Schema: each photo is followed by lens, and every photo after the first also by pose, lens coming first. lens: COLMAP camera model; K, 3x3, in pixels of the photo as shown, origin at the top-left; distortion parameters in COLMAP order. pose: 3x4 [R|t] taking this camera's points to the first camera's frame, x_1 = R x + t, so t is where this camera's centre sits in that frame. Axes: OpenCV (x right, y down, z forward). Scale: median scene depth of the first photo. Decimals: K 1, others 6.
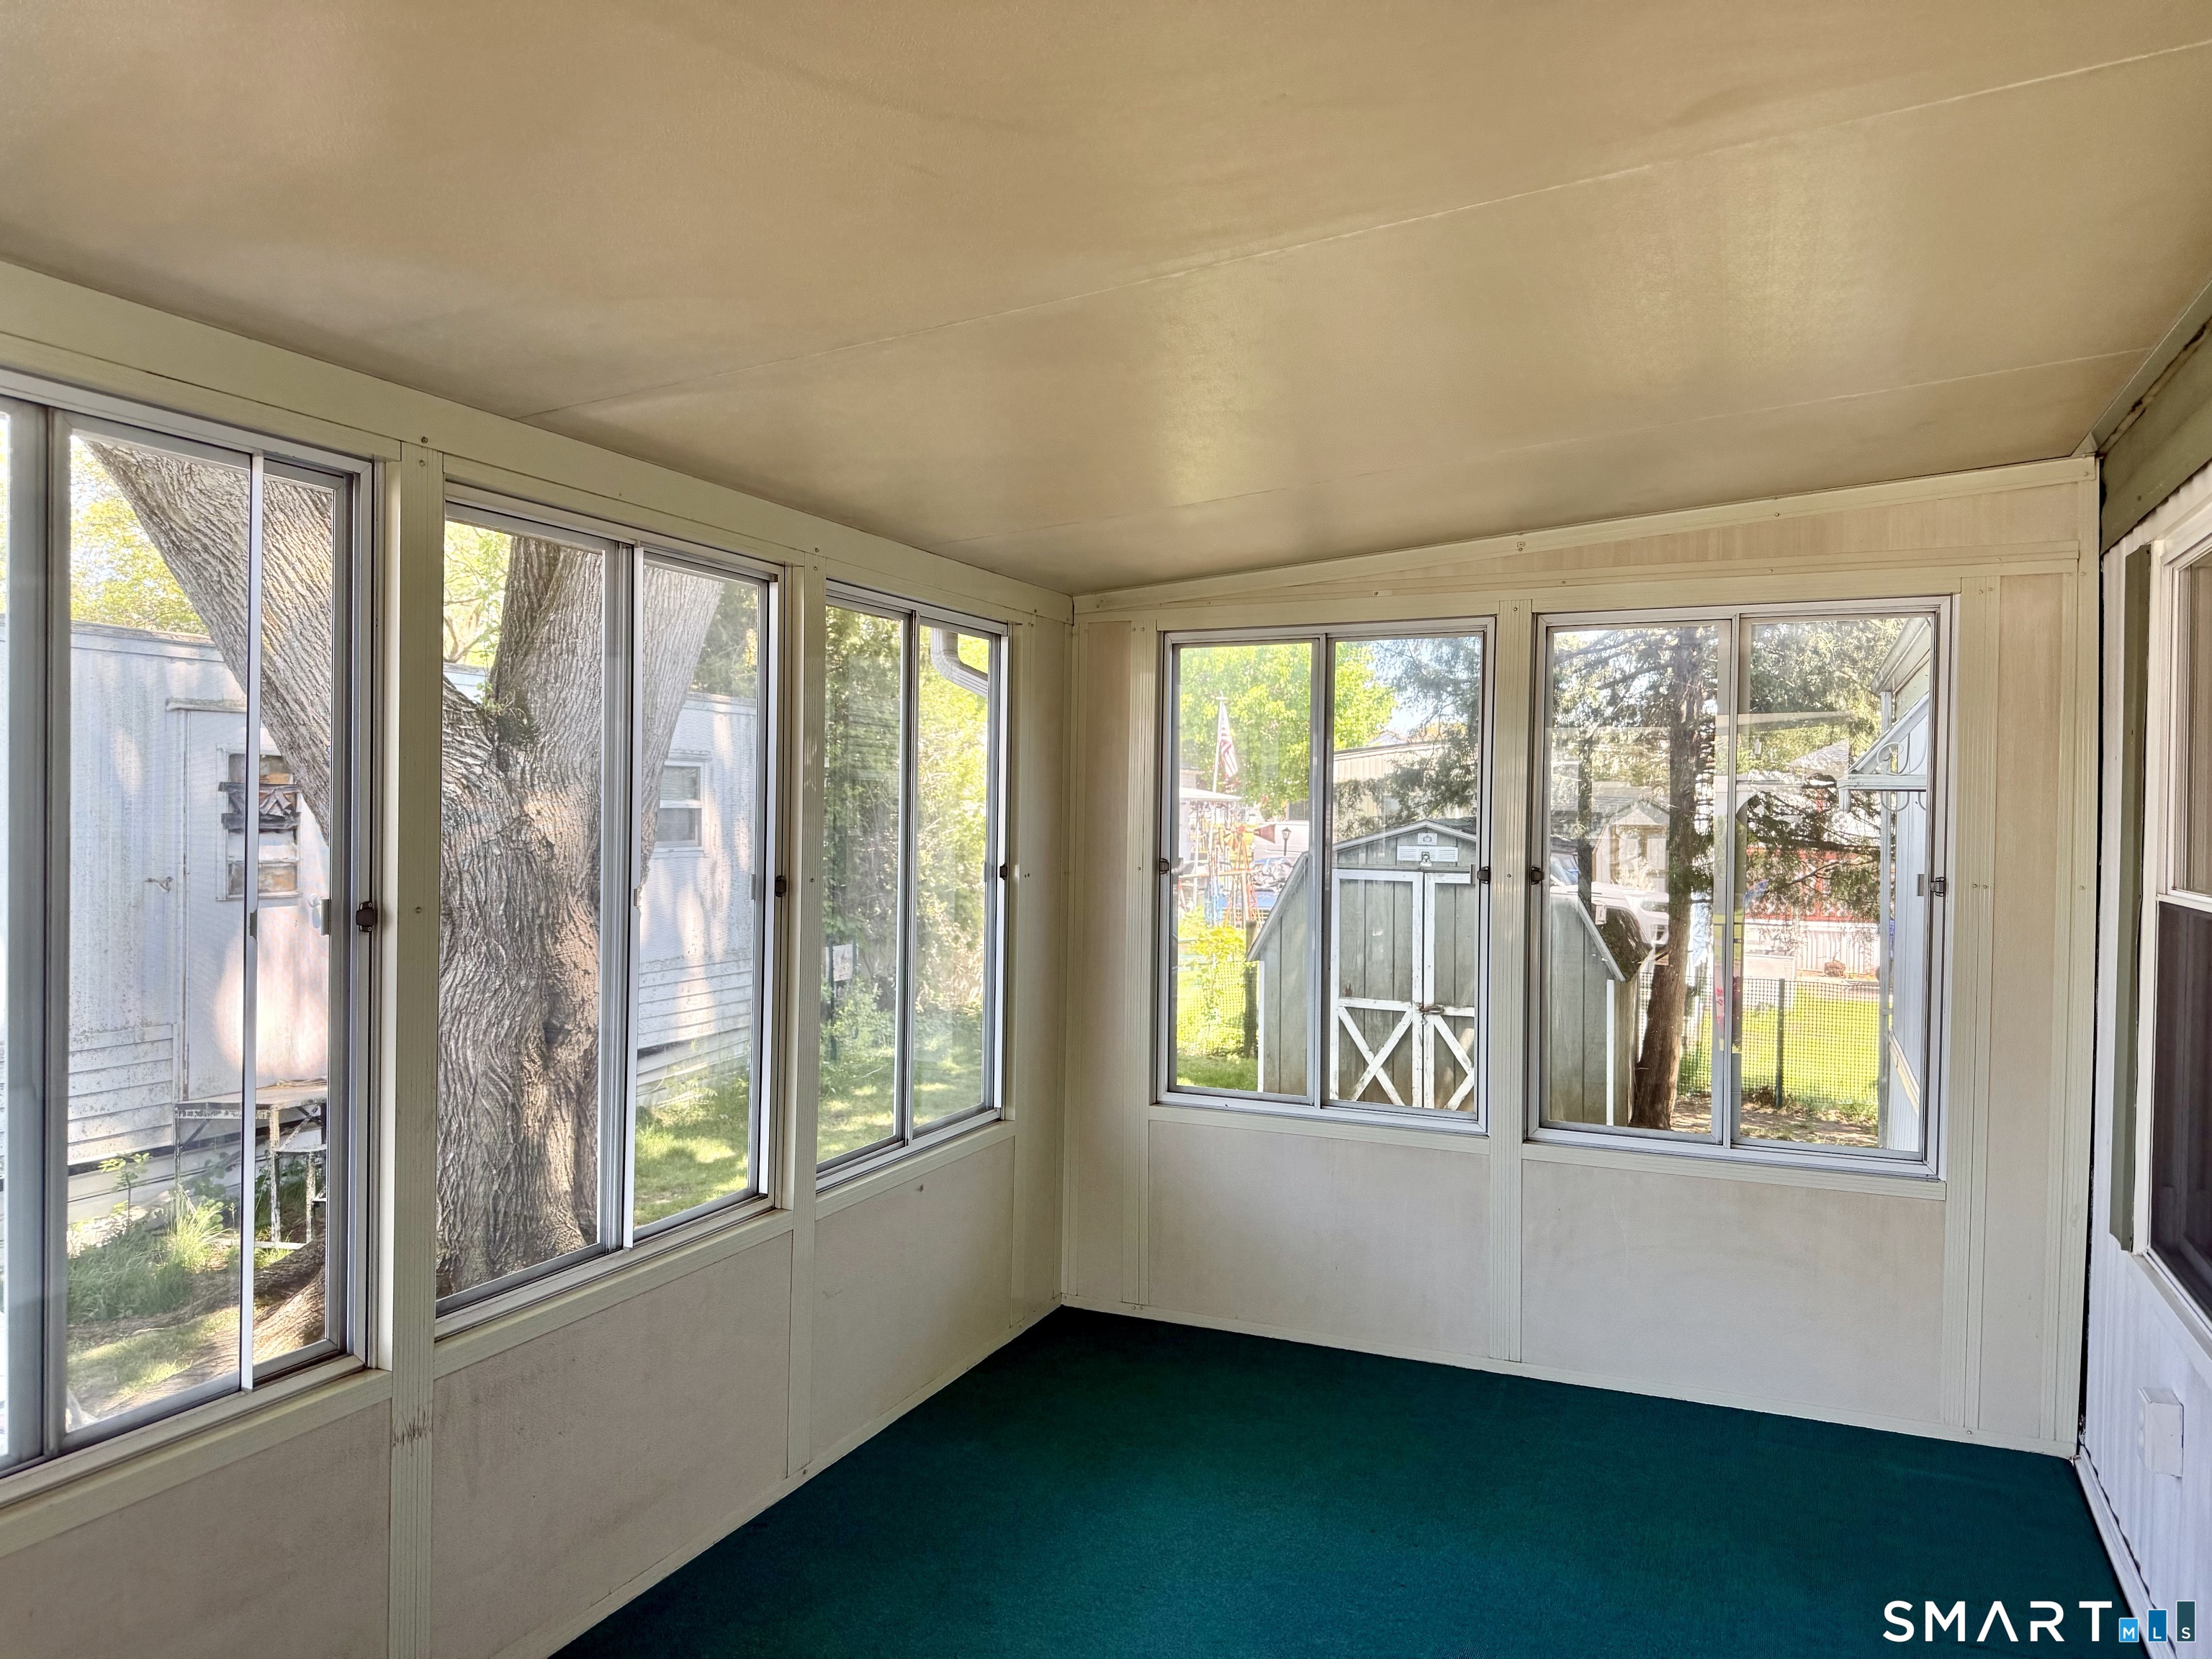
lens RADIAL K [[1584.6, 0, 1106.0], [0, 1584.6, 829.5], [0, 0, 1]] dist [-0.001250, -0.003658]
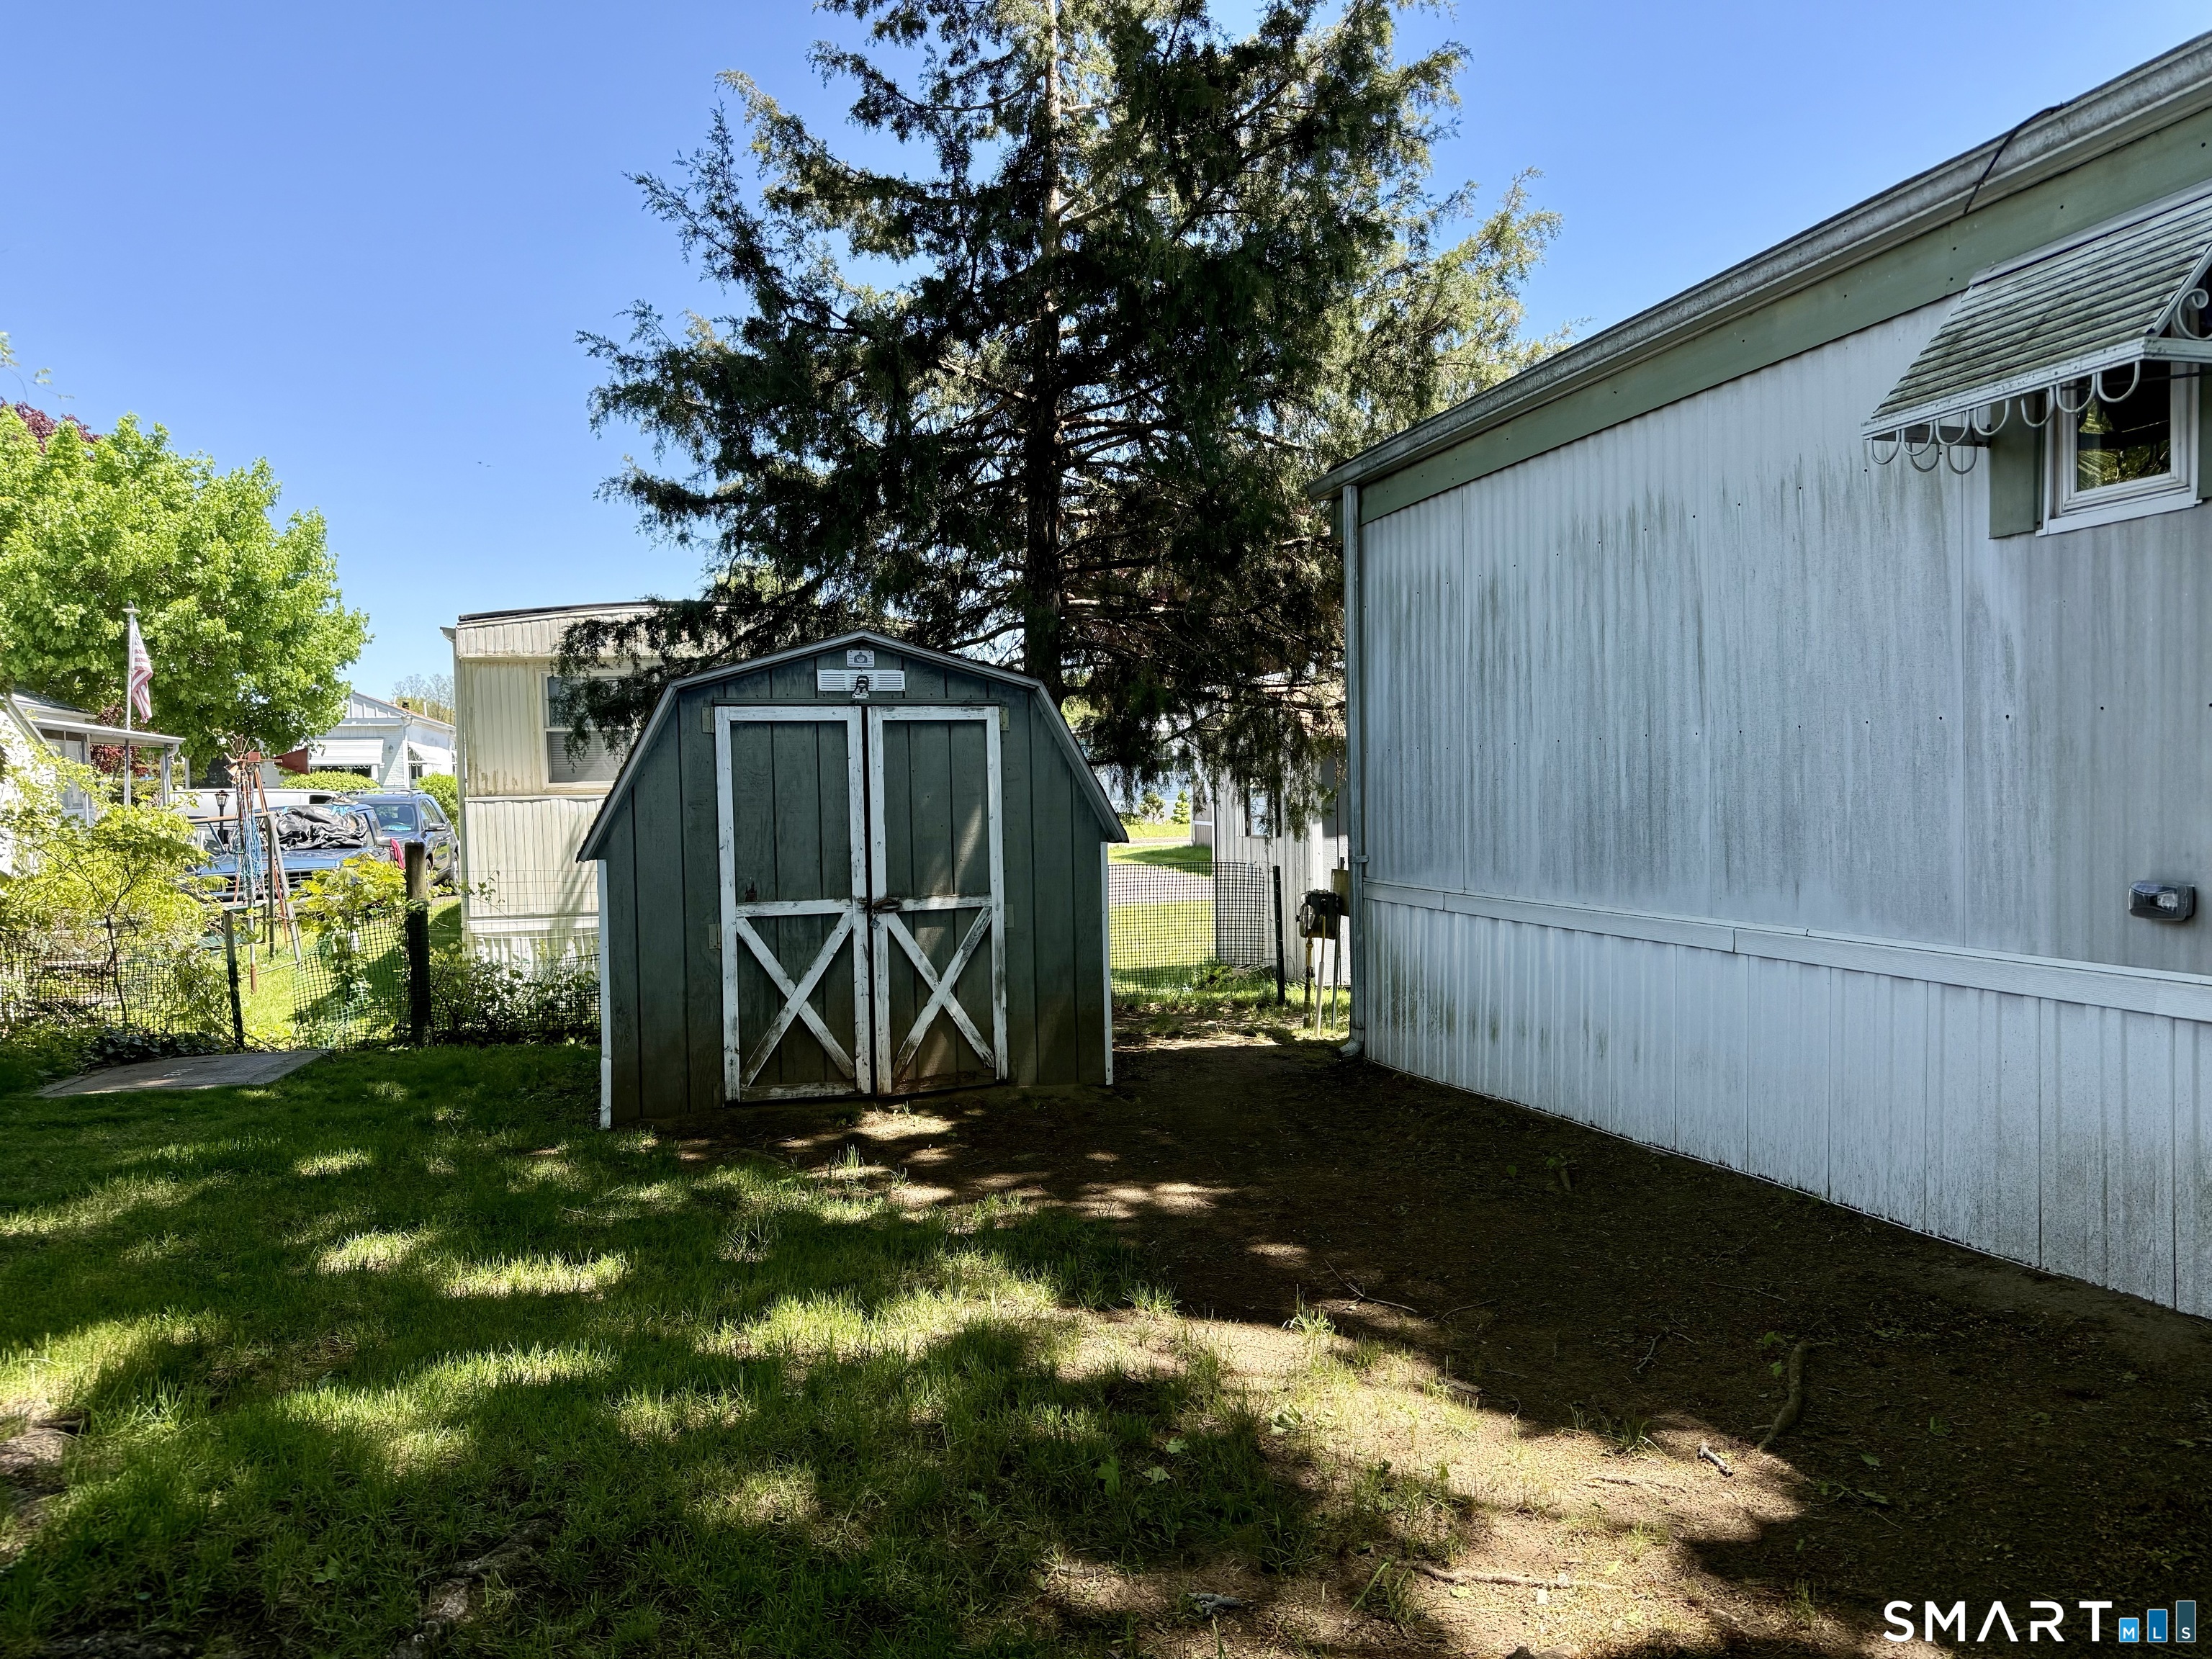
lens RADIAL K [[1584.6, 0, 1106.0], [0, 1584.6, 829.5], [0, 0, 1]] dist [-0.001250, -0.003658]
pose [[0.775017, -0.049833, 0.629972, -0.148622], [0.043183, 0.998732, 0.025879, 0.065783], [-0.630463, 0.007147, 0.776186, 0.397800]]
